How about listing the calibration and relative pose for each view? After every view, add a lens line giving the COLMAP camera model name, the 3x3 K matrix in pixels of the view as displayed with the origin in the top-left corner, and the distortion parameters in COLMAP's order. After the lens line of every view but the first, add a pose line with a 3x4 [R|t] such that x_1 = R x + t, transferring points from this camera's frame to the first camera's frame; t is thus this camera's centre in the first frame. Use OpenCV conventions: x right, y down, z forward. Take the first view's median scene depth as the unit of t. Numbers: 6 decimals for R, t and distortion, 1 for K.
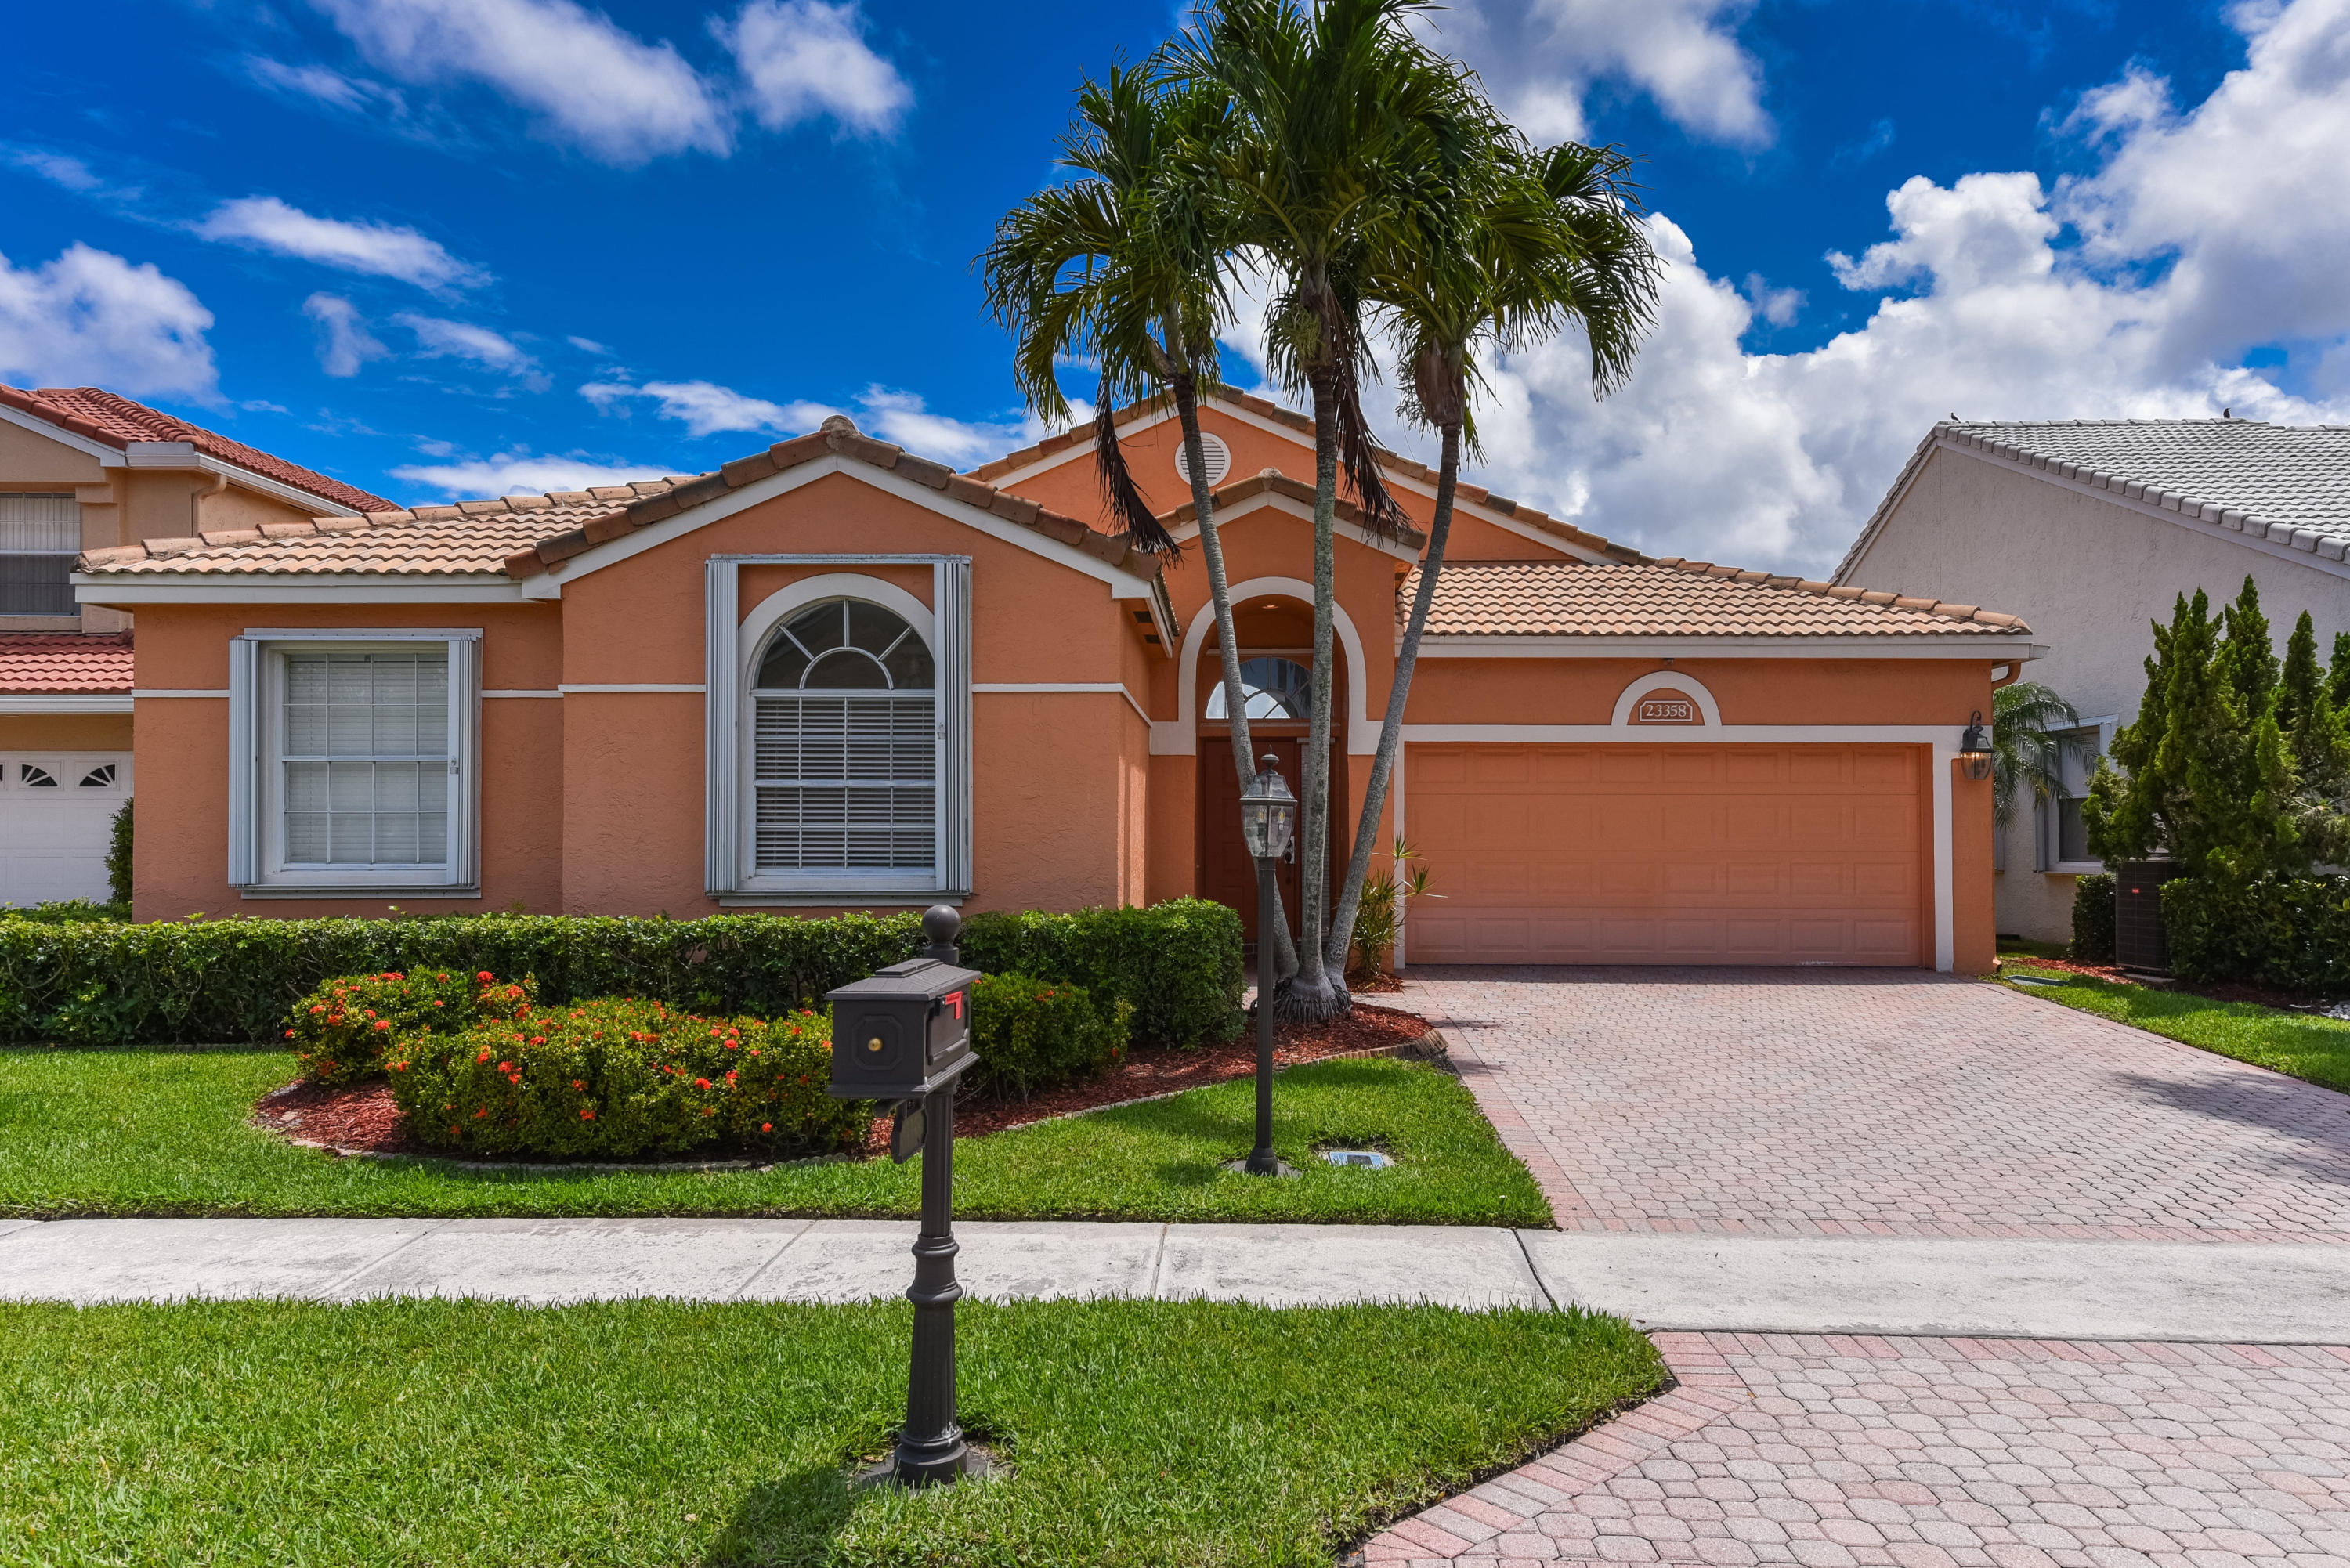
lens RADIAL K [[1141.2, 0, 1171.2], [0, 1141.2, 805.1], [0, 0, 1]] dist [0.021816, 0.000477]
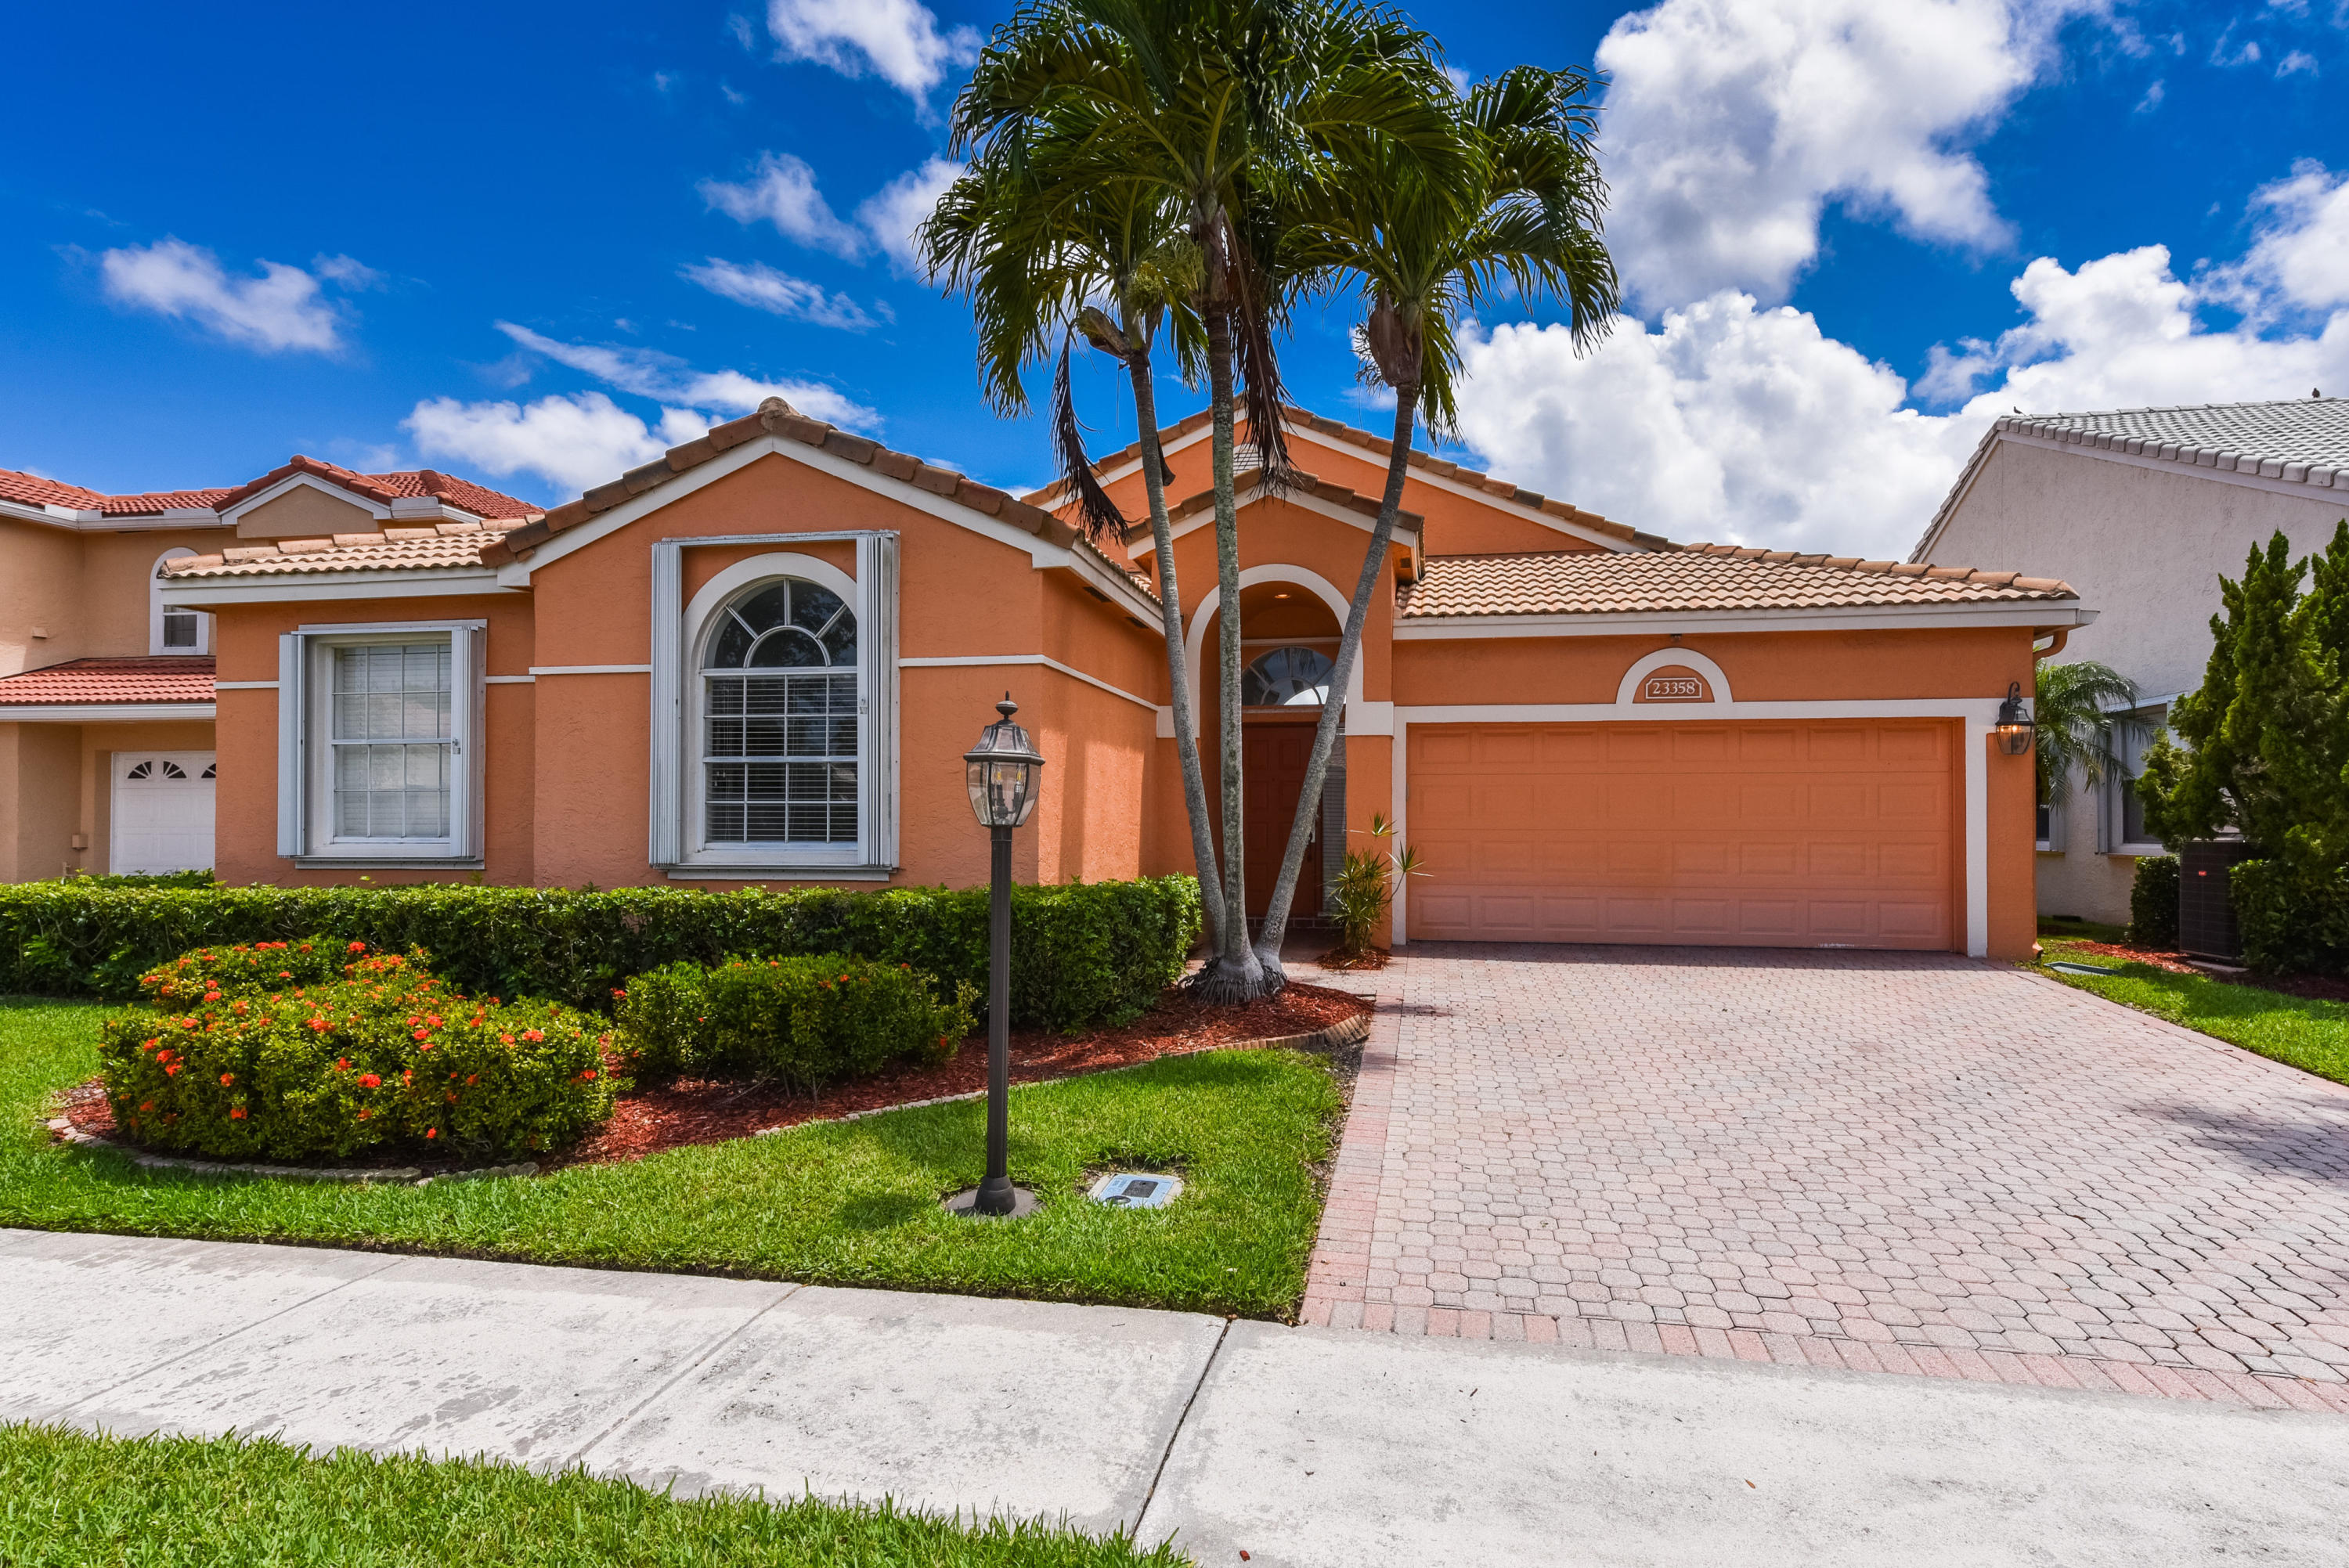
lens RADIAL K [[971.0, 0, 1180.5], [0, 971.0, 802.1], [0, 0, 1]] dist [0.014954, -0.000744]
pose [[0.993213, -0.001557, -0.116297, 0.151339], [0.002457, 0.999968, 0.007594, 0.012145], [0.116281, -0.007828, 0.993185, 0.163111]]
